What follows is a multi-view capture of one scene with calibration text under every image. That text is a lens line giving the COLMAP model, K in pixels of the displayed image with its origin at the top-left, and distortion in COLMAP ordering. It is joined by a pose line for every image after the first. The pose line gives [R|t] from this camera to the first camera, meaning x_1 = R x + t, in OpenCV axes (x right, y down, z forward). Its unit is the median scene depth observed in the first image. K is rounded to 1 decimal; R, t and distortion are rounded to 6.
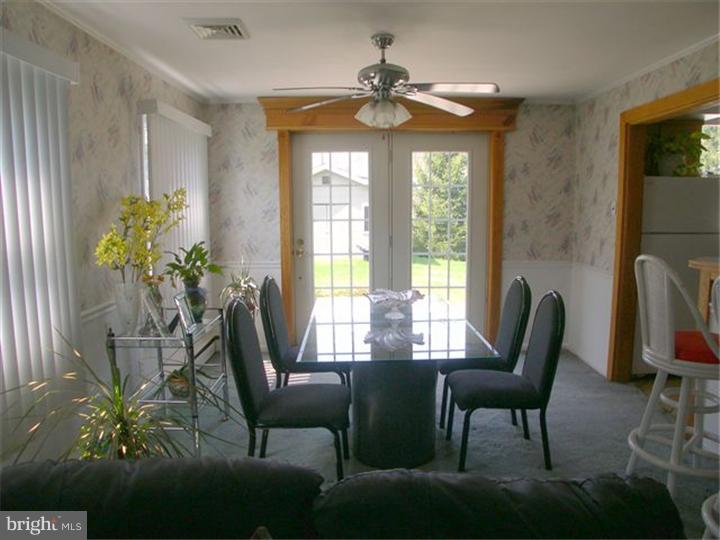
lens RADIAL K [[526.1, 0, 360.0], [0, 526.1, 270.0], [0, 0, 1]] dist [-0.171171, 0.126828]
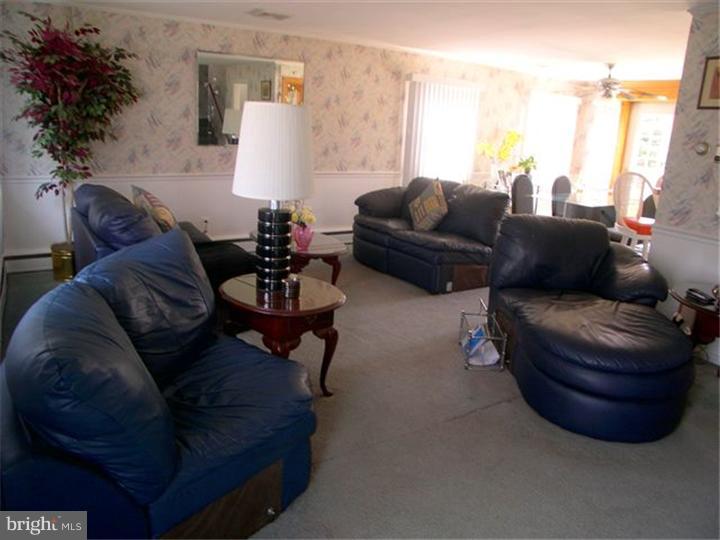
lens RADIAL K [[526.1, 0, 360.0], [0, 526.1, 270.0], [0, 0, 1]] dist [-0.171171, 0.126828]
pose [[0.543846, 0.257570, -0.798680, 0.817595], [-0.165051, 0.965973, 0.199133, 0.077525], [0.822794, 0.023526, 0.567853, -0.615503]]
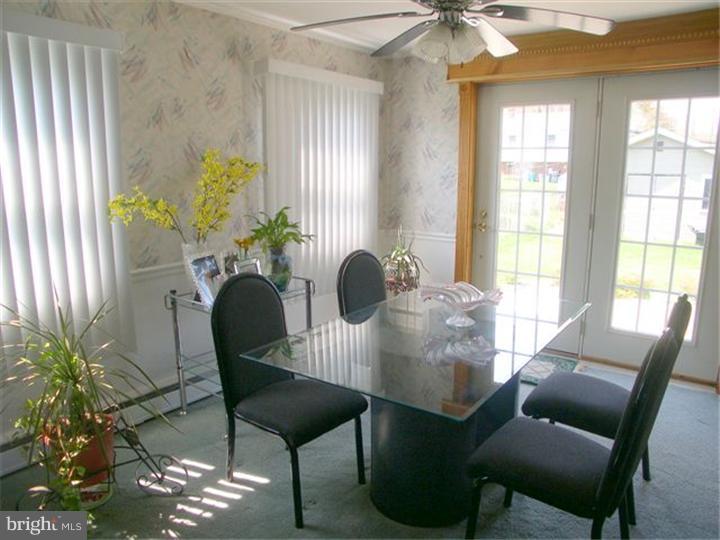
lens RADIAL K [[526.1, 0, 360.0], [0, 526.1, 270.0], [0, 0, 1]] dist [-0.171171, 0.126828]
pose [[0.794762, 0.120975, -0.594743, 0.248985], [-0.082805, 0.992384, 0.091204, -0.025370], [0.601246, -0.023237, 0.798726, 0.213215]]
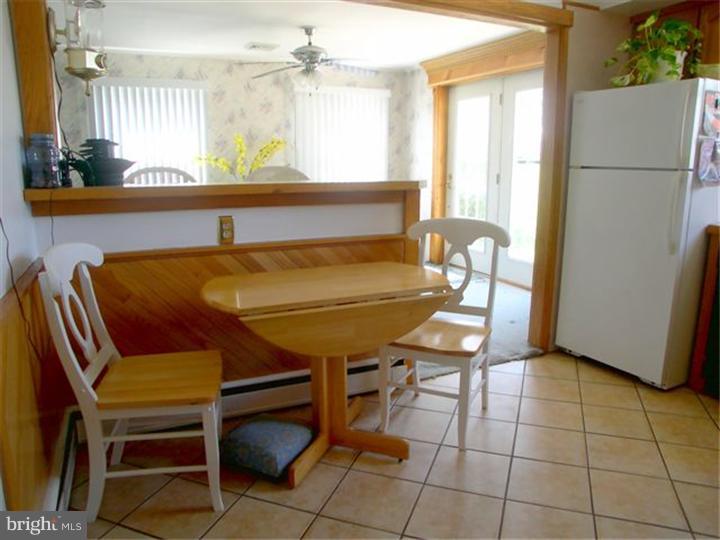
lens RADIAL K [[526.1, 0, 360.0], [0, 526.1, 270.0], [0, 0, 1]] dist [-0.171171, 0.126828]
pose [[0.424510, 0.183341, -0.886666, 0.950003], [-0.118931, 0.982090, 0.146131, 0.007966], [0.897578, 0.043418, 0.438712, 0.302016]]
